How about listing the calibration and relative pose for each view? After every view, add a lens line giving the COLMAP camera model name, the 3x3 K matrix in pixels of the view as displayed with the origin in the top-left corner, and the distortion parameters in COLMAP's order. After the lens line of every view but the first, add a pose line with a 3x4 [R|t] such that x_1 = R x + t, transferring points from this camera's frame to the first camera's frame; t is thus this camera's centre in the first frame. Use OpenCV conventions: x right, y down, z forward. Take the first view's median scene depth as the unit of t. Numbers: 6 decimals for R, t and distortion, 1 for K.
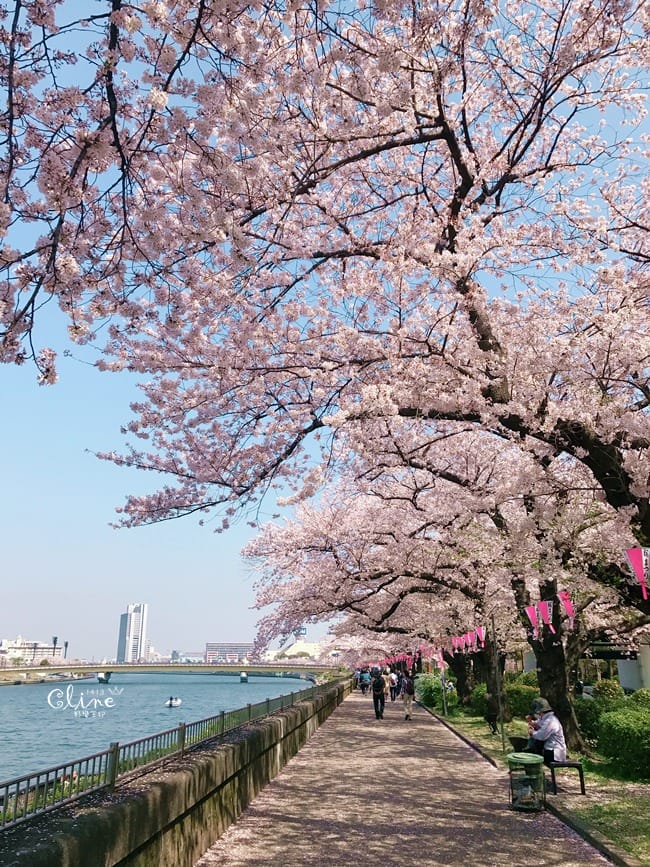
lens RADIAL K [[740.6, 0, 317.0], [0, 740.6, 398.0], [0, 0, 1]] dist [0.026838, -0.008952]
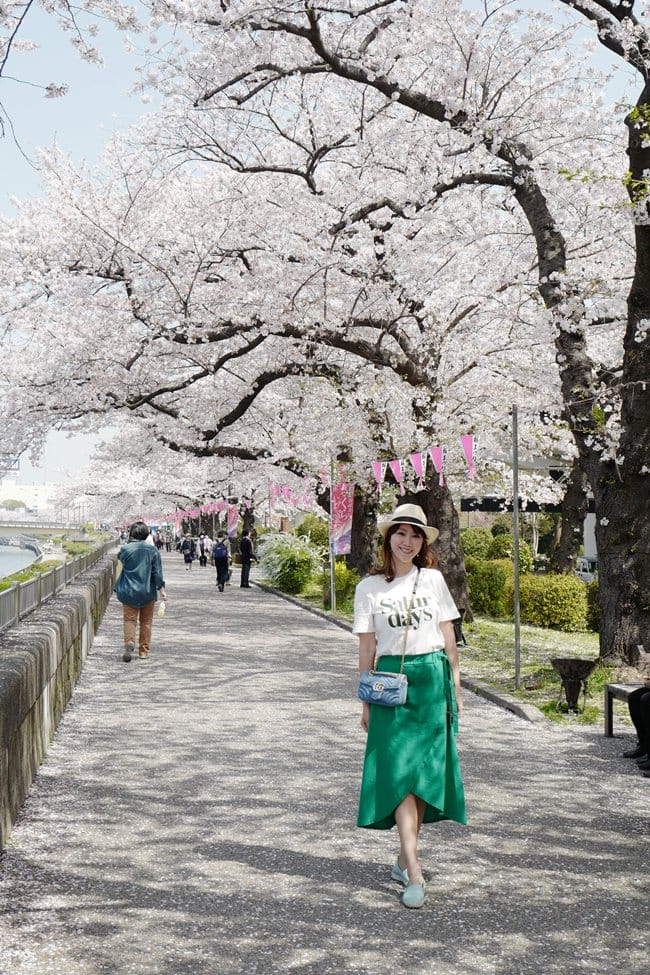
lens RADIAL K [[1382.3, 0, 332.9], [0, 1382.3, 489.2], [0, 0, 1]] dist [0.007030, 0.000000]
pose [[0.978048, 0.012076, 0.208032, -0.021491], [-0.076855, 0.948844, 0.306249, 0.045370], [-0.193691, -0.315515, 0.928942, 0.114524]]
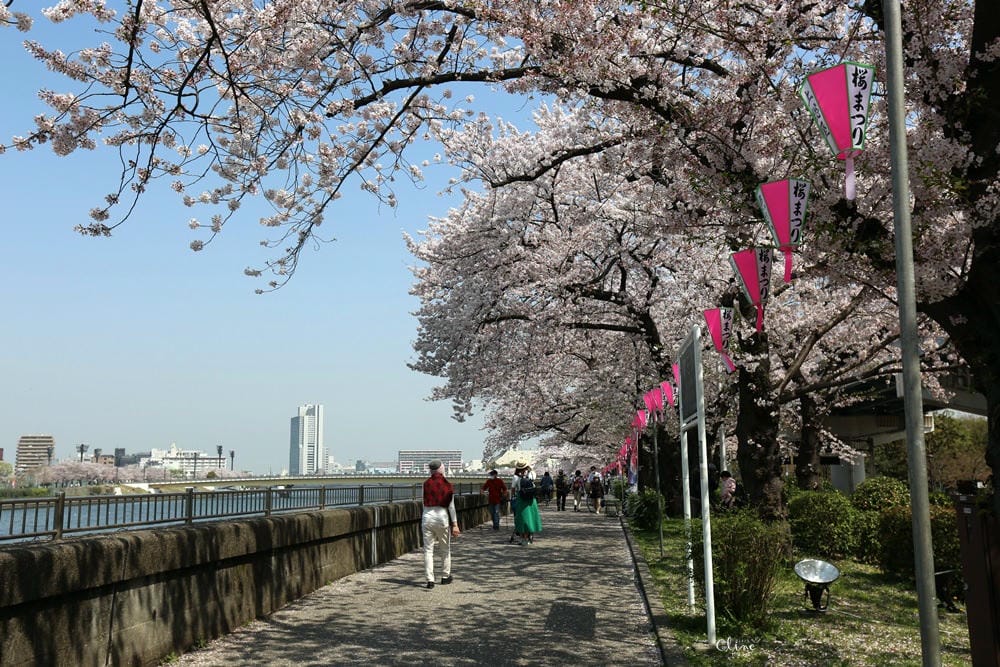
lens RADIAL K [[980.9, 0, 502.5], [0, 980.9, 329.8], [0, 0, 1]] dist [0.067930, 0.000000]
pose [[0.999422, -0.011213, -0.032090, 0.009453], [0.017265, 0.980642, 0.195049, -0.208110], [0.029282, -0.195490, 0.980268, -0.614293]]
